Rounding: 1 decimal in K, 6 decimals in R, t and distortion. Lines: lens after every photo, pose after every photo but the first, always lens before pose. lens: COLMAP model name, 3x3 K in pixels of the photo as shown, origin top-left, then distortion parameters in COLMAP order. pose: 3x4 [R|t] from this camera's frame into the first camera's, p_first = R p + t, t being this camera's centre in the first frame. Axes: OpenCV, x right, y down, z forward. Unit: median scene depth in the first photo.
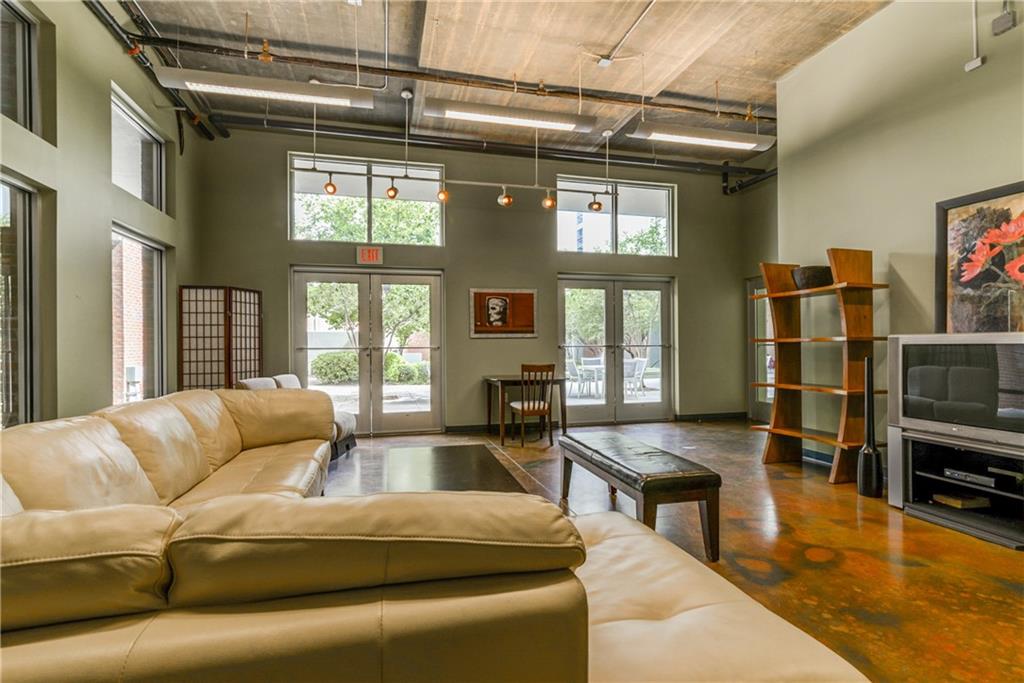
lens RADIAL K [[501.4, 0, 509.7], [0, 501.4, 348.1], [0, 0, 1]] dist [0.000008, 0.000430]
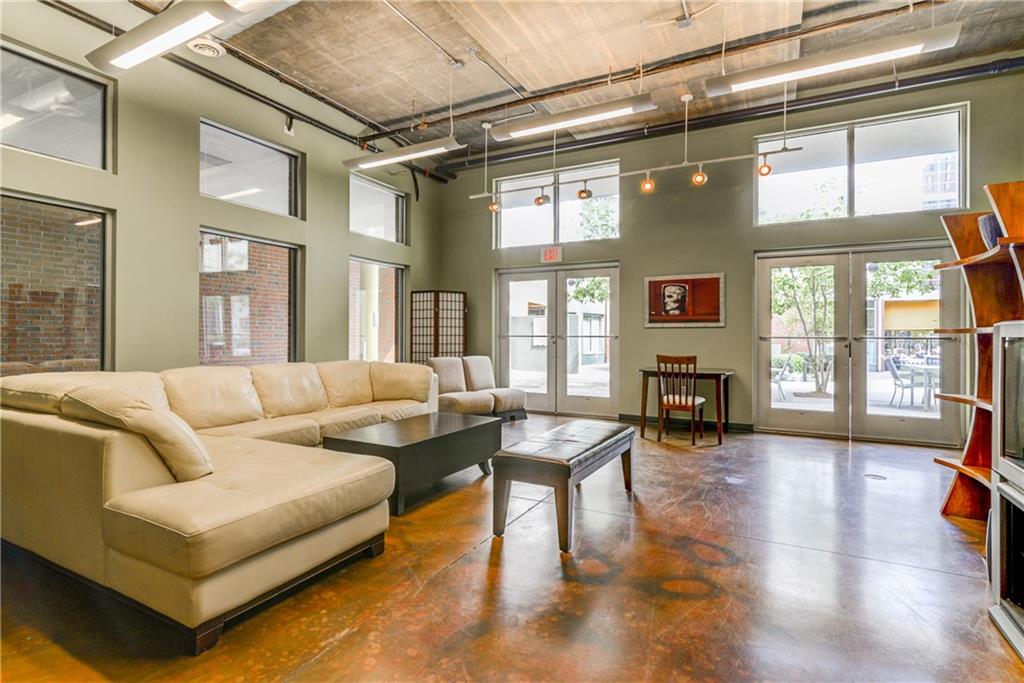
lens RADIAL K [[497.4, 0, 506.7], [0, 497.4, 332.0], [0, 0, 1]] dist [-0.002058, 0.000281]
pose [[0.730352, 0.006683, -0.683038, 0.456047], [-0.013745, 0.999893, -0.004913, -0.002781], [0.682933, 0.012977, 0.730366, 0.113451]]
